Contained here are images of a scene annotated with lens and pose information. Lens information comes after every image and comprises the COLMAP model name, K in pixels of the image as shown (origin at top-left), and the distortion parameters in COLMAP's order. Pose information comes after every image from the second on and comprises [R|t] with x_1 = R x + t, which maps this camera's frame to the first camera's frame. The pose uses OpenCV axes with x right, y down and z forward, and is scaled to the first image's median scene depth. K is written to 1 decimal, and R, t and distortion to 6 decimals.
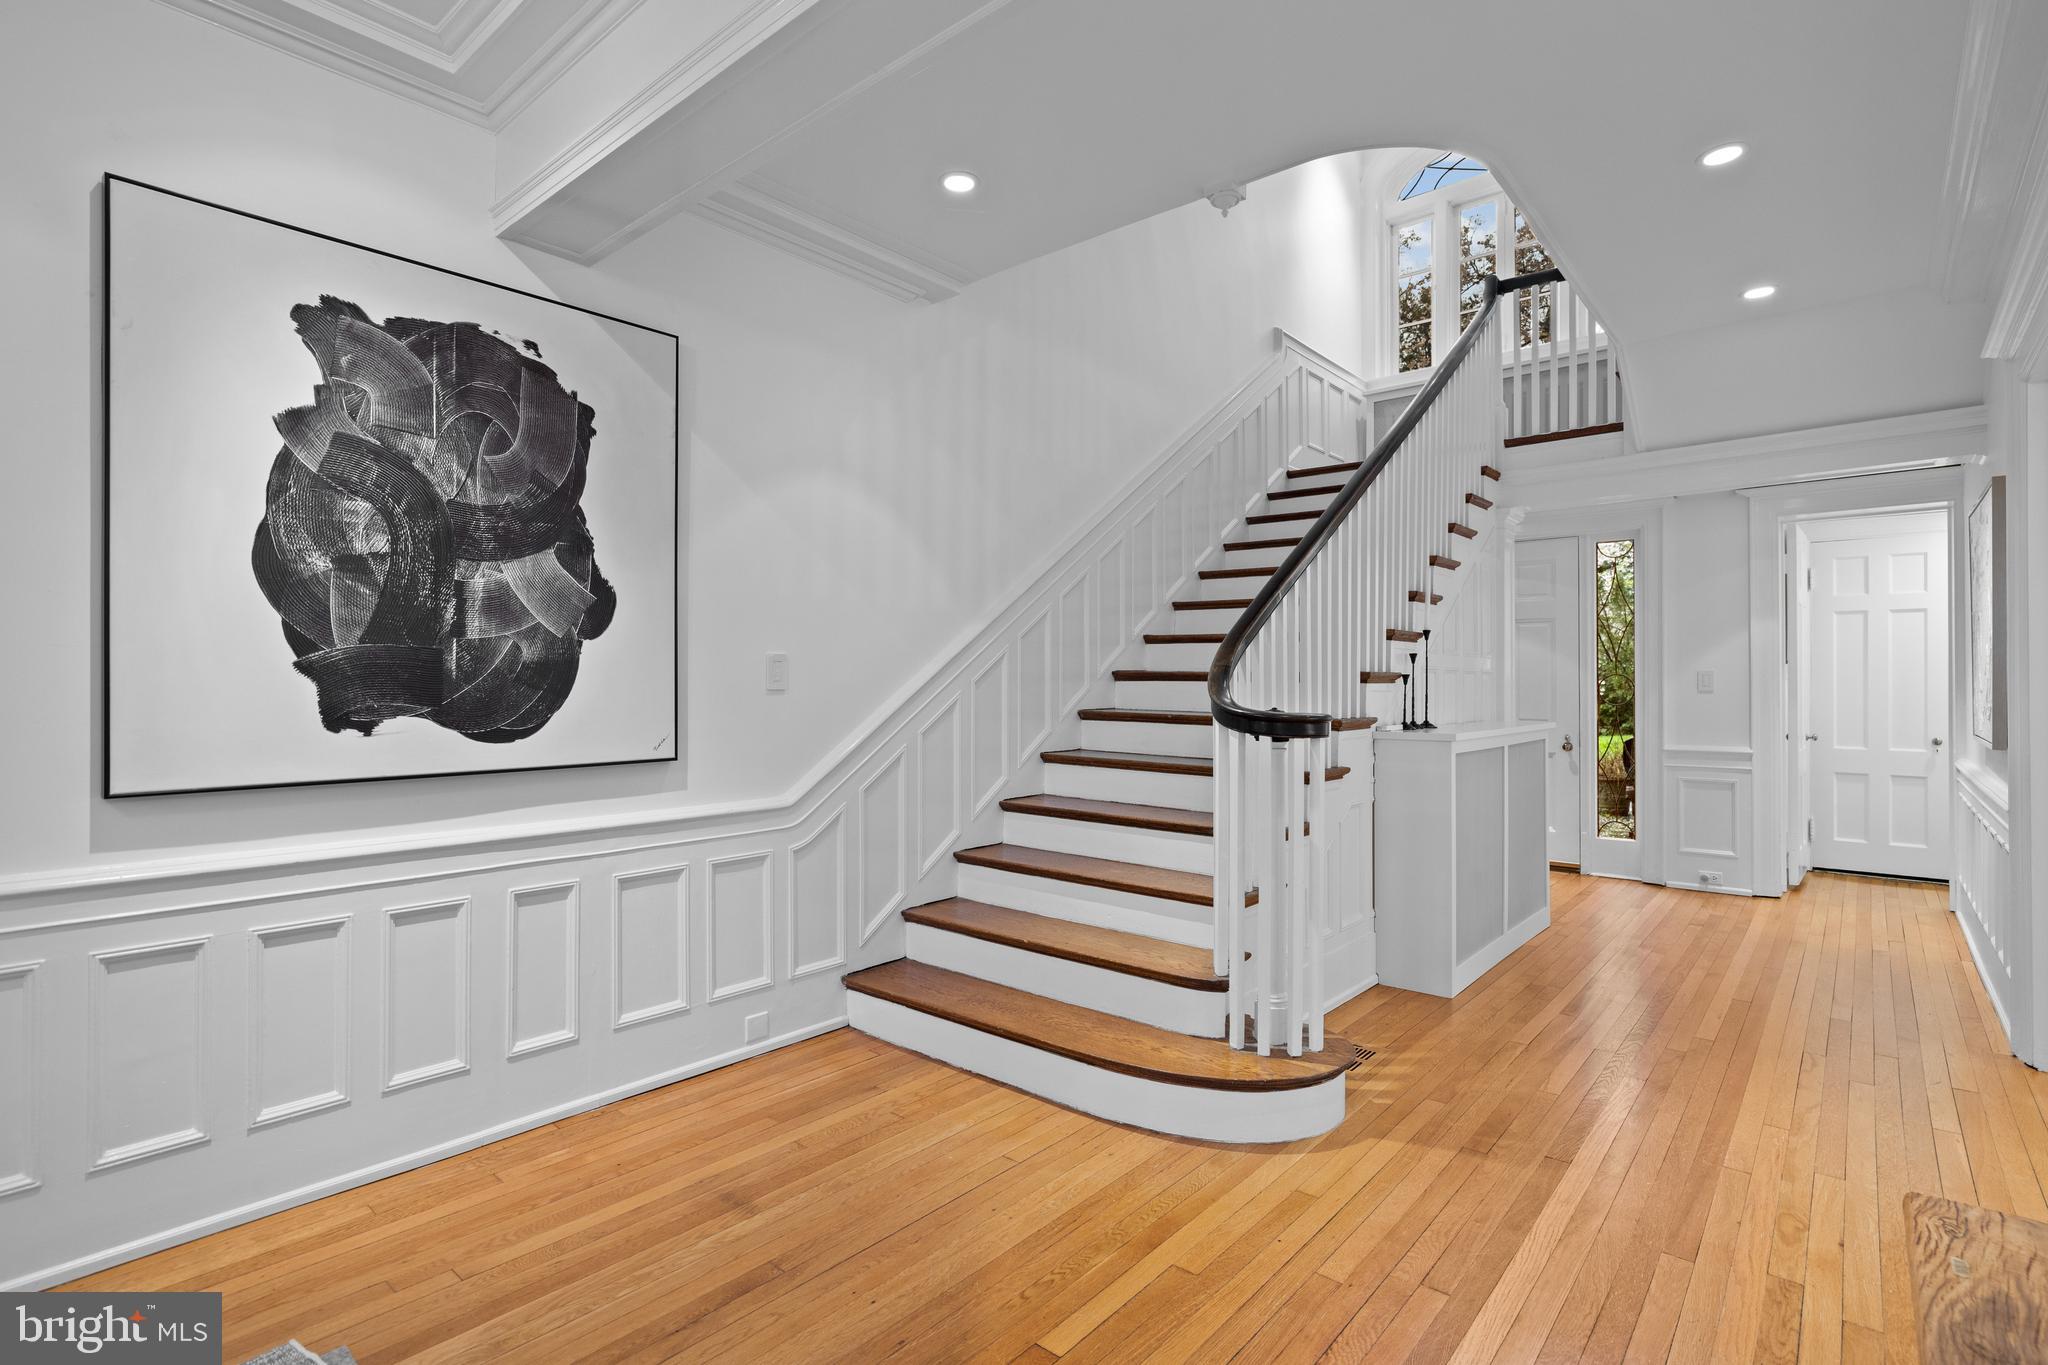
lens RADIAL K [[976.8, 0, 1011.0], [0, 976.8, 675.7], [0, 0, 1]] dist [-0.006121, 0.001218]
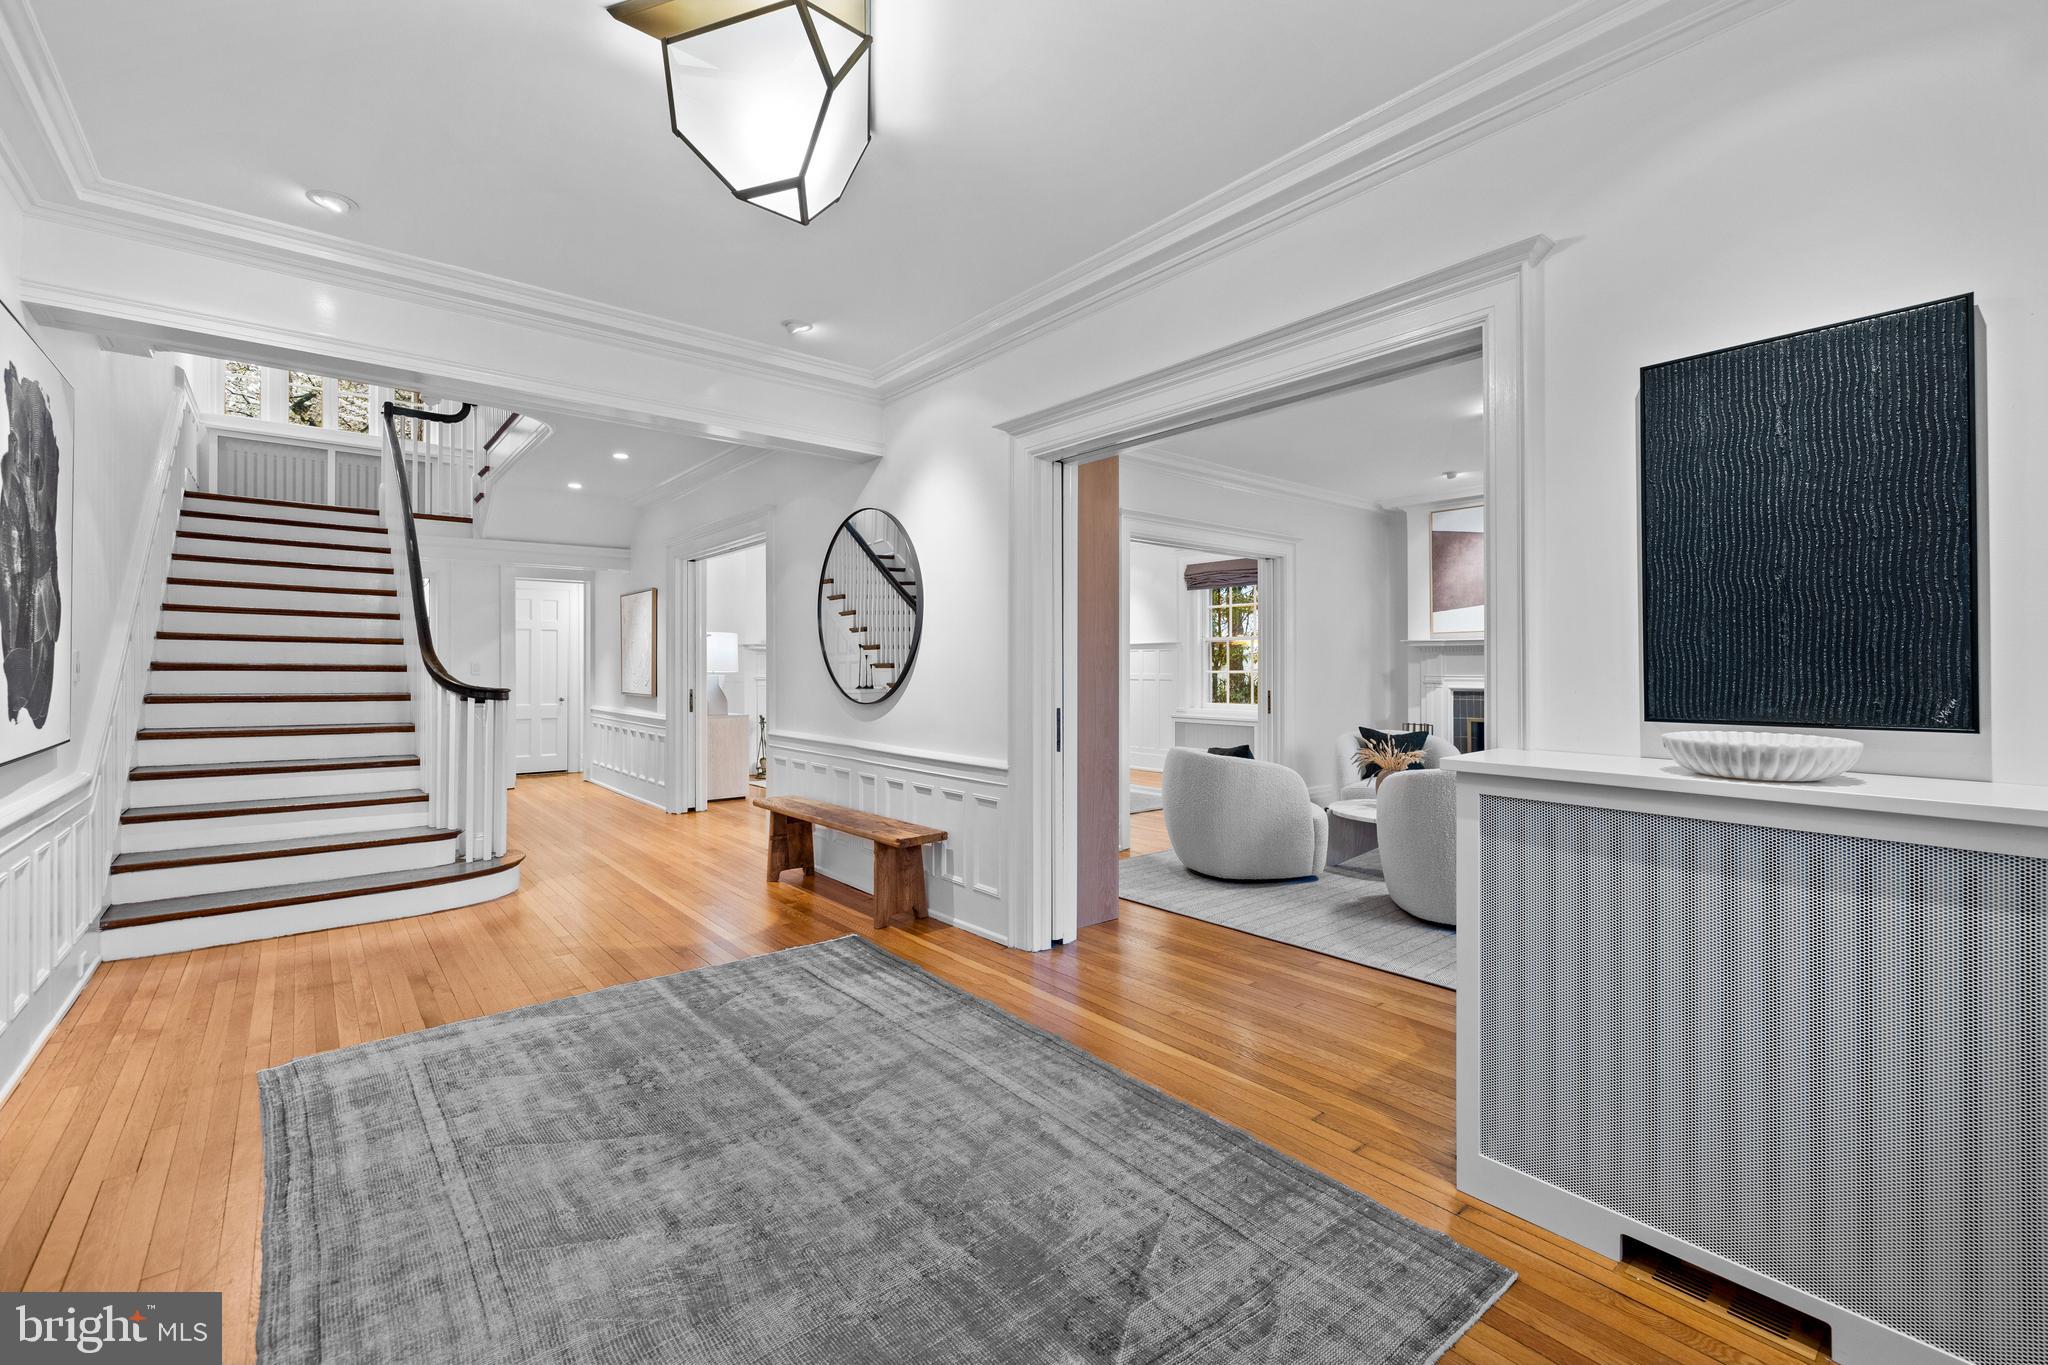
lens RADIAL K [[865.5, 0, 1003.5], [0, 865.5, 668.7], [0, 0, 1]] dist [0.001207, 0.000925]
pose [[0.168457, -0.004169, 0.985700, -1.296093], [-0.006905, 0.999962, 0.005410, -0.018130], [-0.985685, -0.007718, 0.168422, -0.332515]]
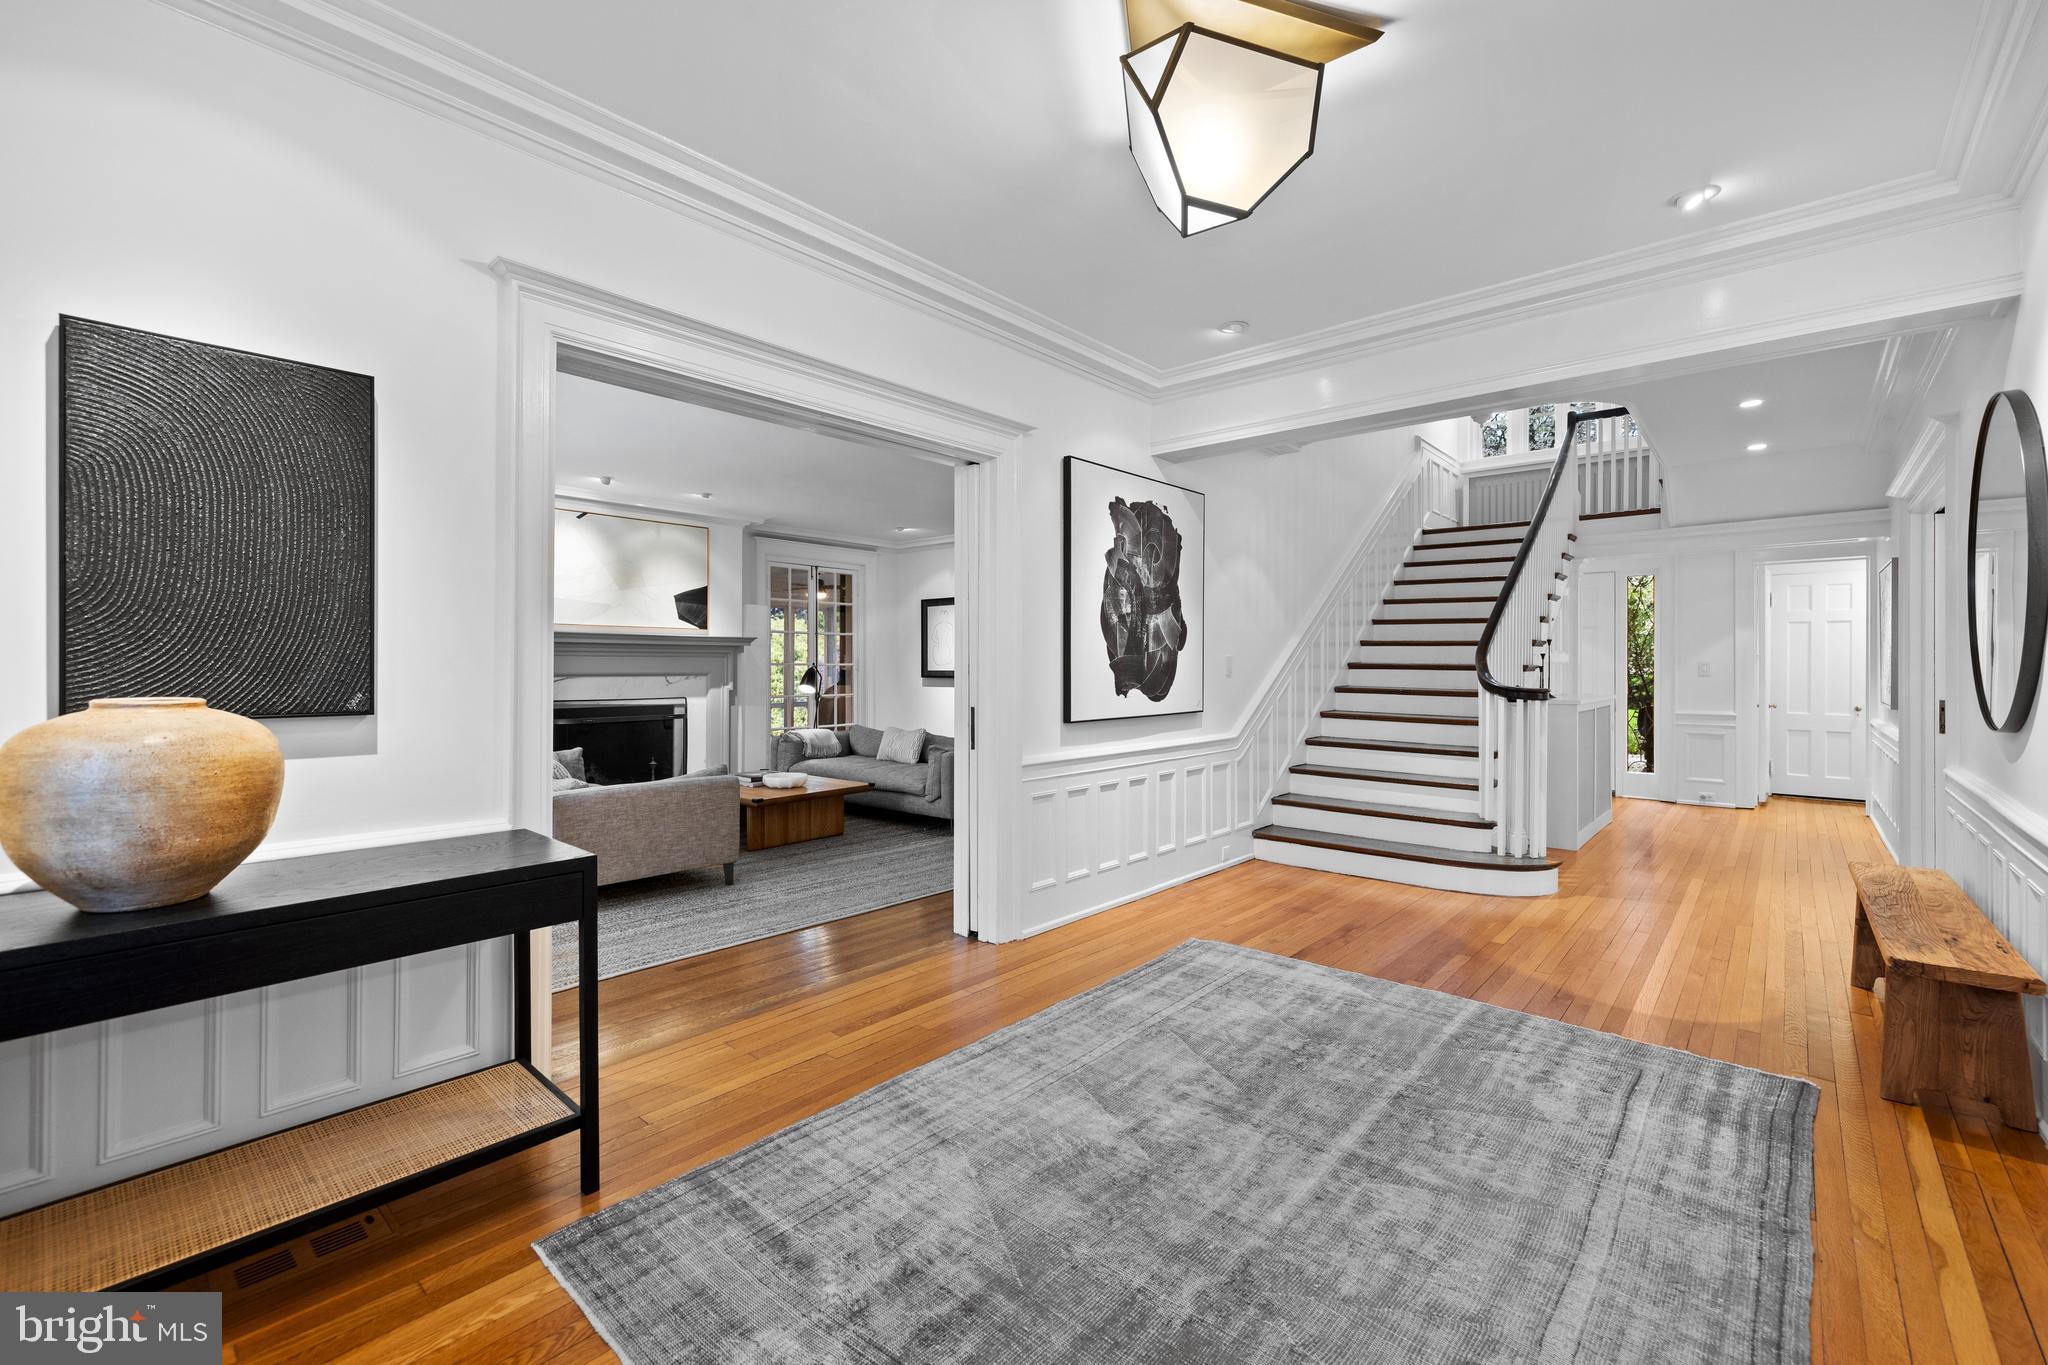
lens RADIAL K [[865.5, 0, 1012.5], [0, 865.5, 664.3], [0, 0, 1]] dist [0.001207, 0.000925]
pose [[0.999942, 0.000293, -0.010776, -0.761891], [-0.000224, 0.999980, 0.006380, -0.020882], [0.010778, -0.006377, 0.999922, -0.793304]]
